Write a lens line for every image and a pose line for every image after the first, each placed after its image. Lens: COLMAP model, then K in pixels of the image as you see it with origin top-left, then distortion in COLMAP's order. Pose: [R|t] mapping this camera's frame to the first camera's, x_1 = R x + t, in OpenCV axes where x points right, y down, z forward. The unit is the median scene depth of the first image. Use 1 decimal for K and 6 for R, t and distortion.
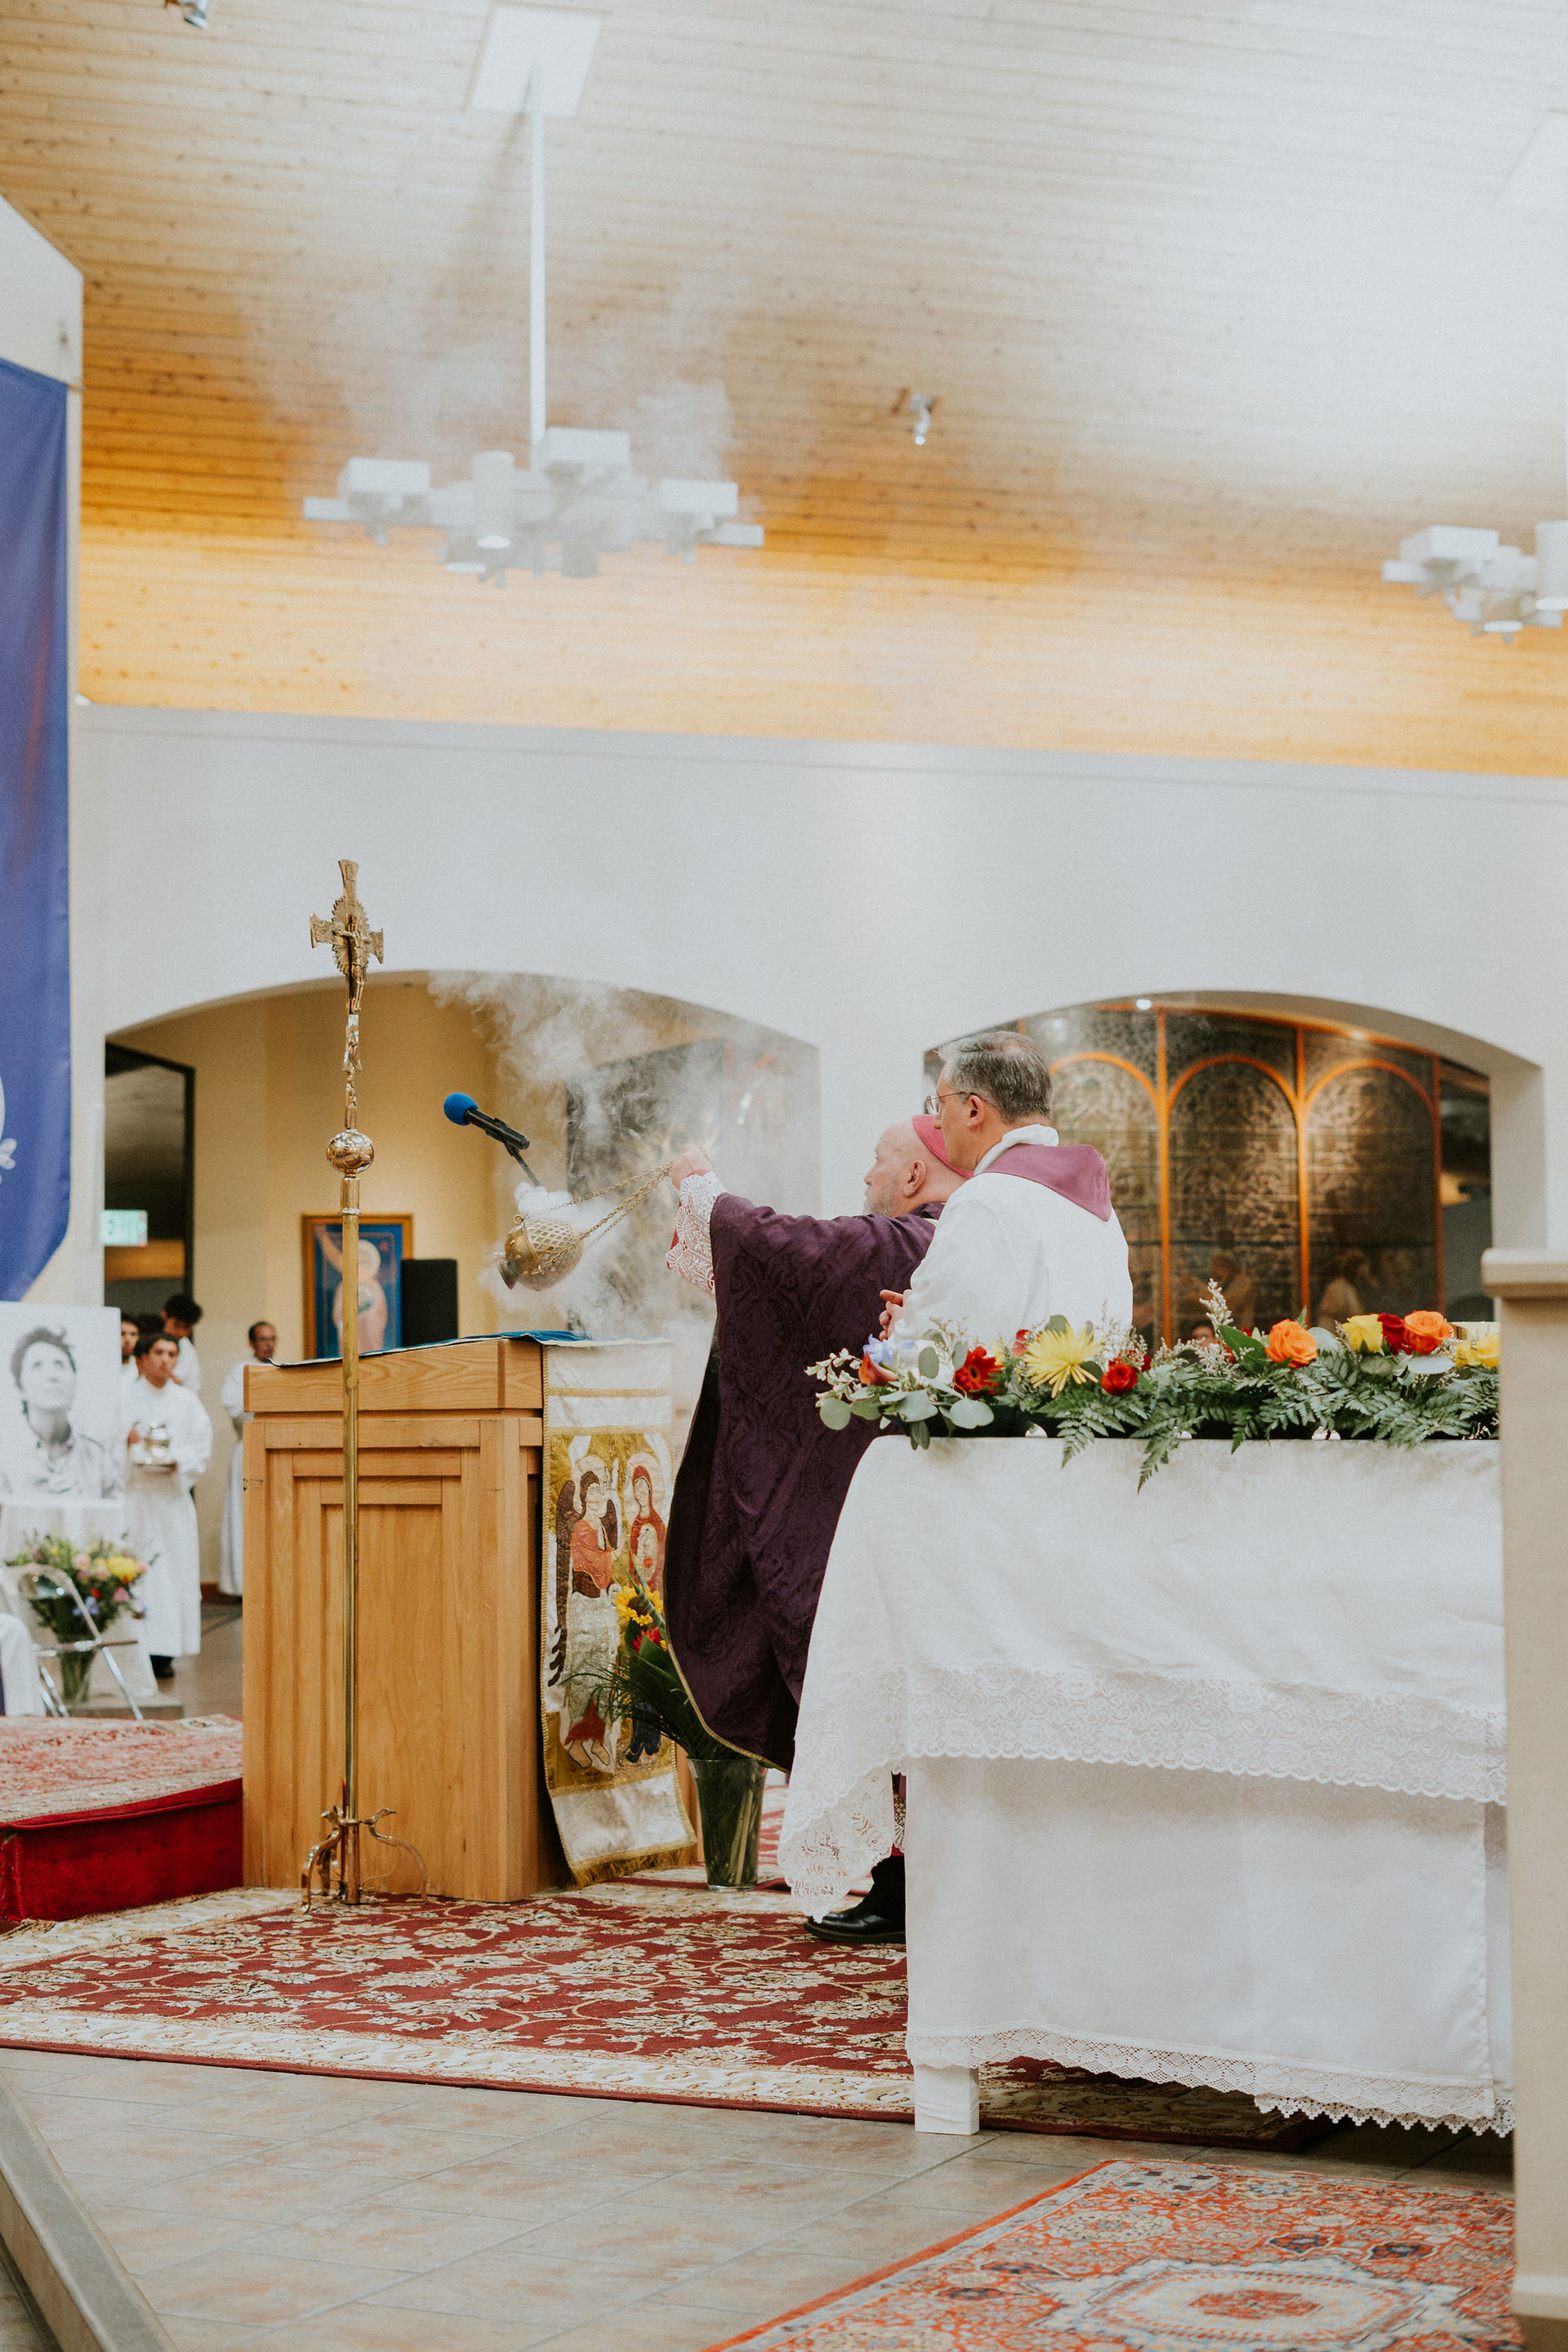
lens RADIAL K [[3715.6, 0, 808.4], [0, 3715.6, 1145.8], [0, 0, 1]] dist [-0.022326, 0.000000]
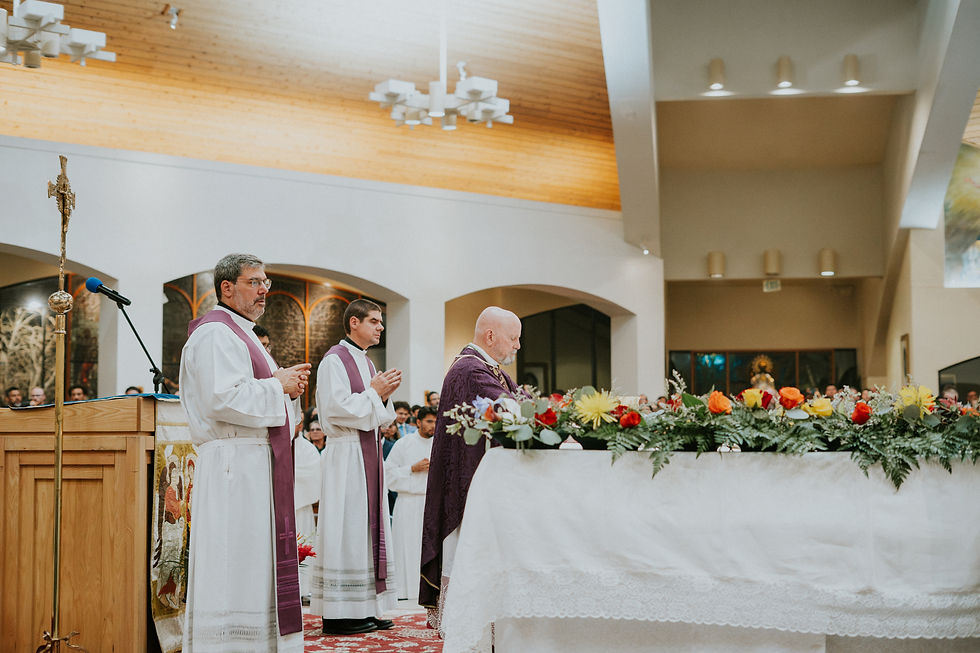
lens RADIAL K [[1407.6, 0, 502.8], [0, 1407.6, 340.9], [0, 0, 1]] dist [-0.025322, 0.000000]
pose [[0.947742, 0.029757, 0.317646, -0.053768], [-0.031150, 0.999514, -0.000693, 0.006096], [-0.317512, -0.009238, 0.948209, 0.081984]]
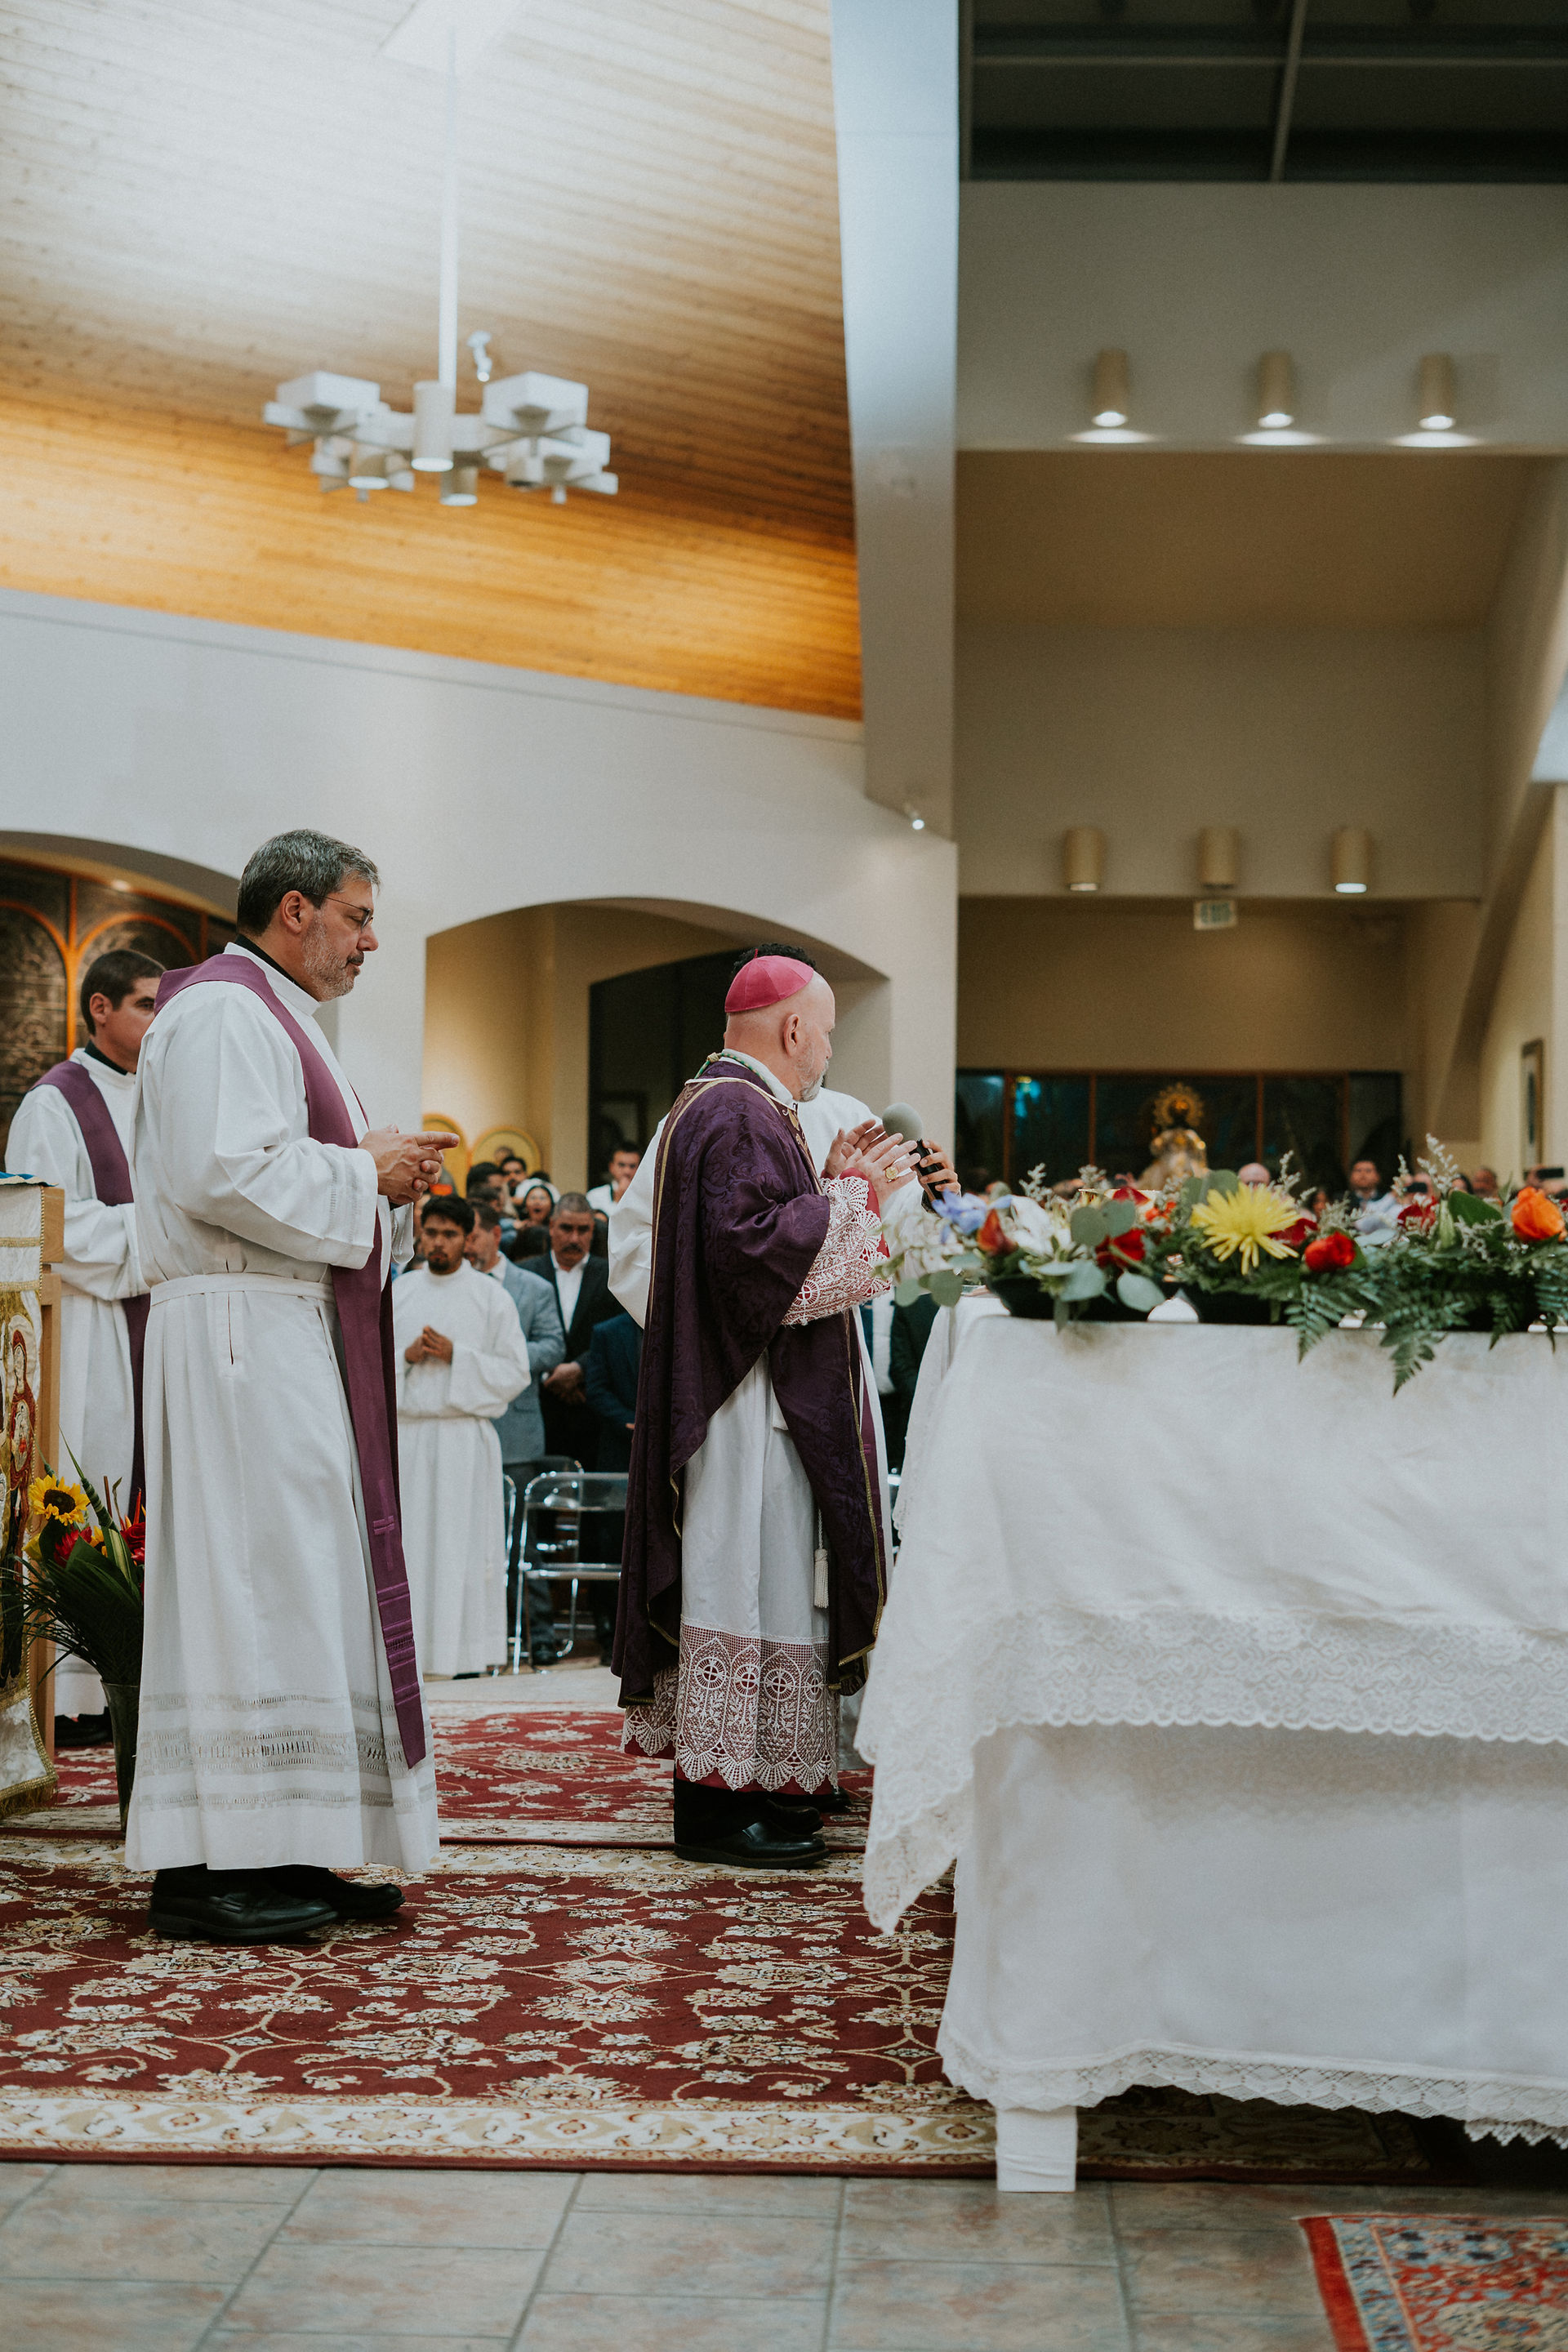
lens RADIAL K [[3499.9, 0, 822.8], [0, 3499.9, 1178.2], [0, 0, 1]] dist [-0.011529, 0.000000]
pose [[0.911538, 0.031640, 0.409997, -0.082585], [-0.050657, 0.998081, 0.035600, 0.006304], [-0.408084, -0.053220, 0.911392, 0.089089]]
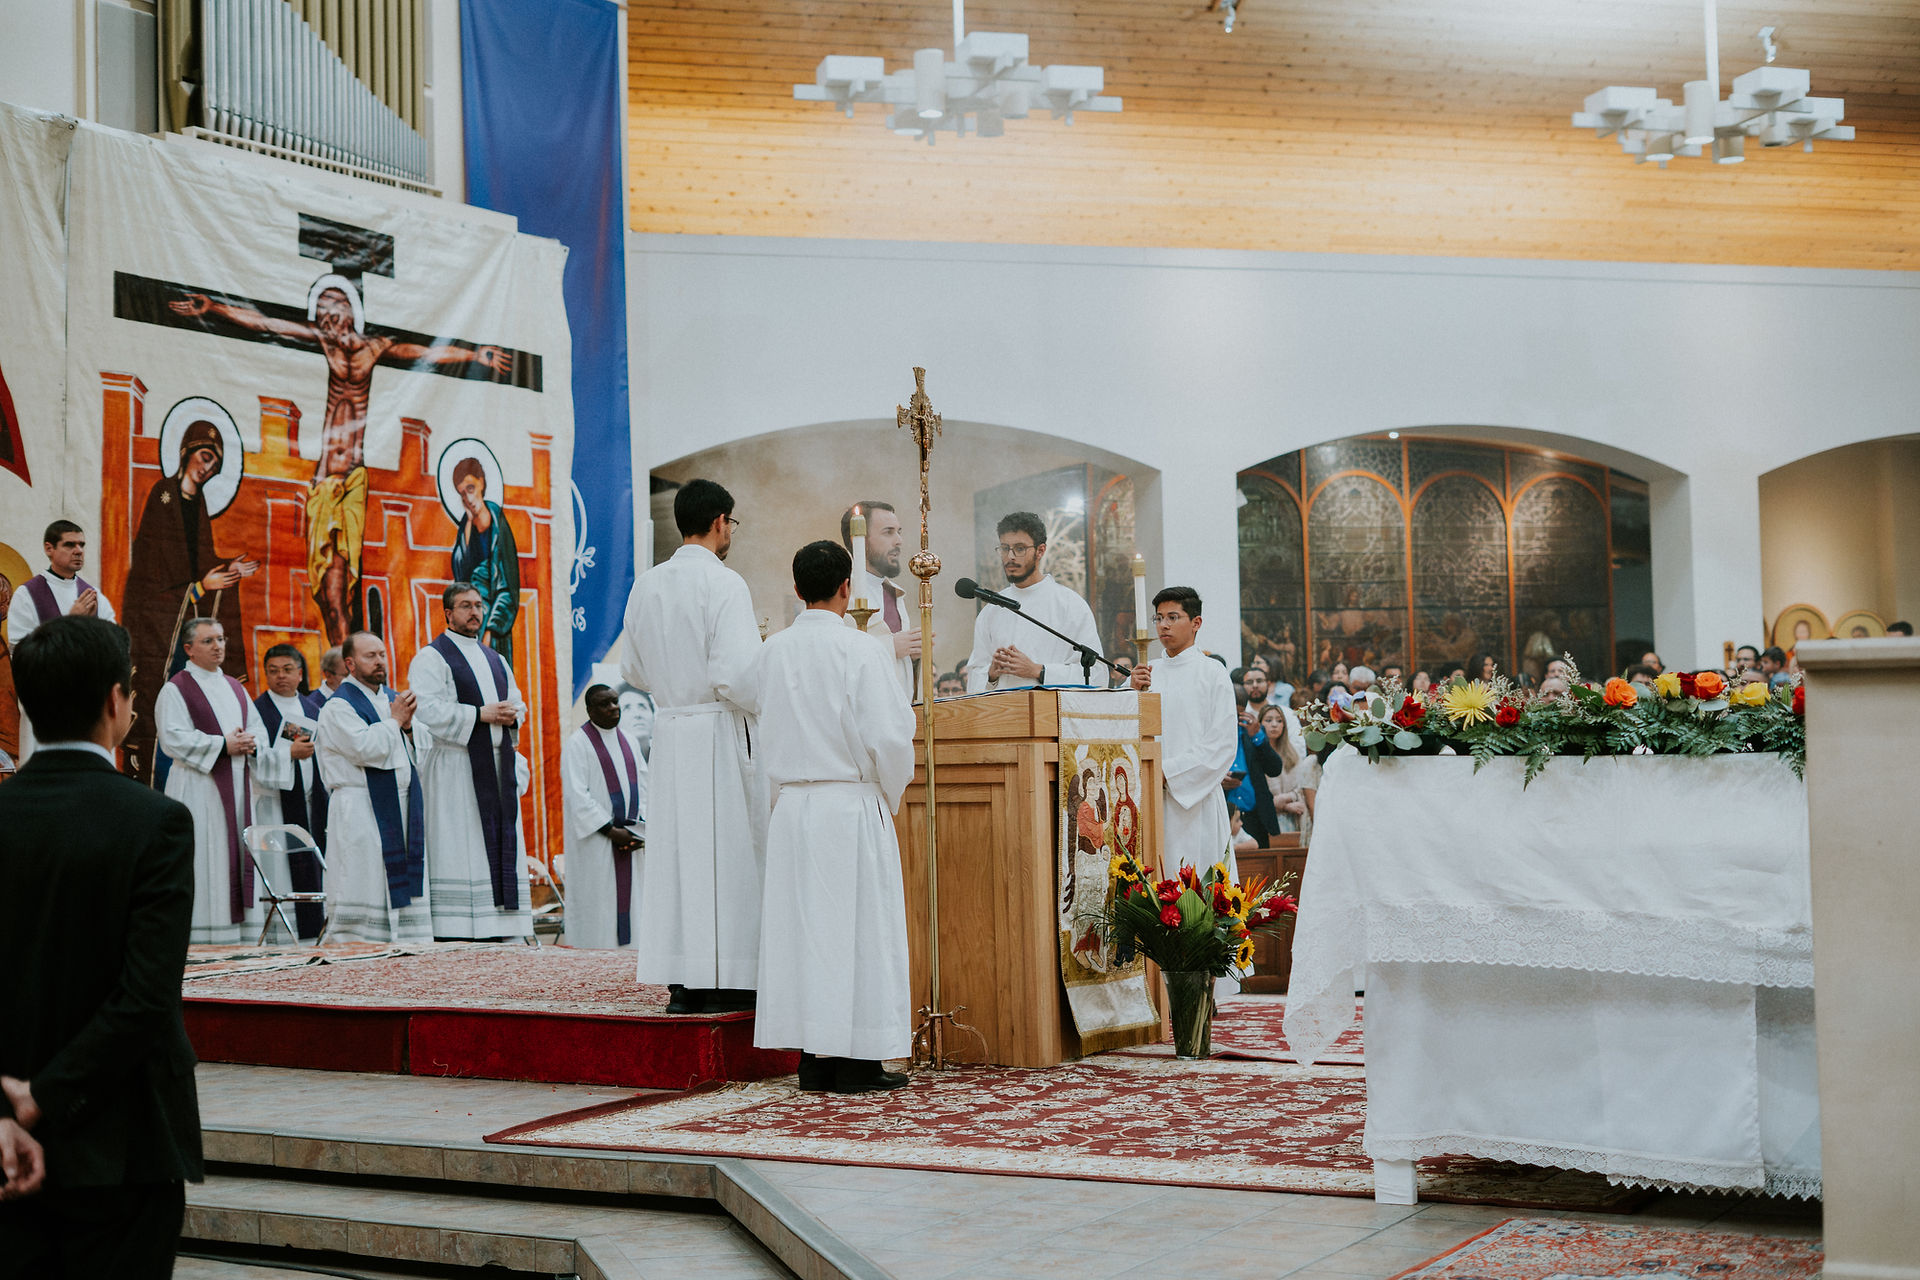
lens RADIAL K [[2757.7, 0, 985.8], [0, 2757.7, 644.1], [0, 0, 1]] dist [-0.025322, 0.000000]
pose [[0.998983, -0.012331, -0.043372, -0.020611], [0.014041, 0.999127, 0.039358, -0.003720], [0.042849, -0.039927, 0.998283, -0.036612]]
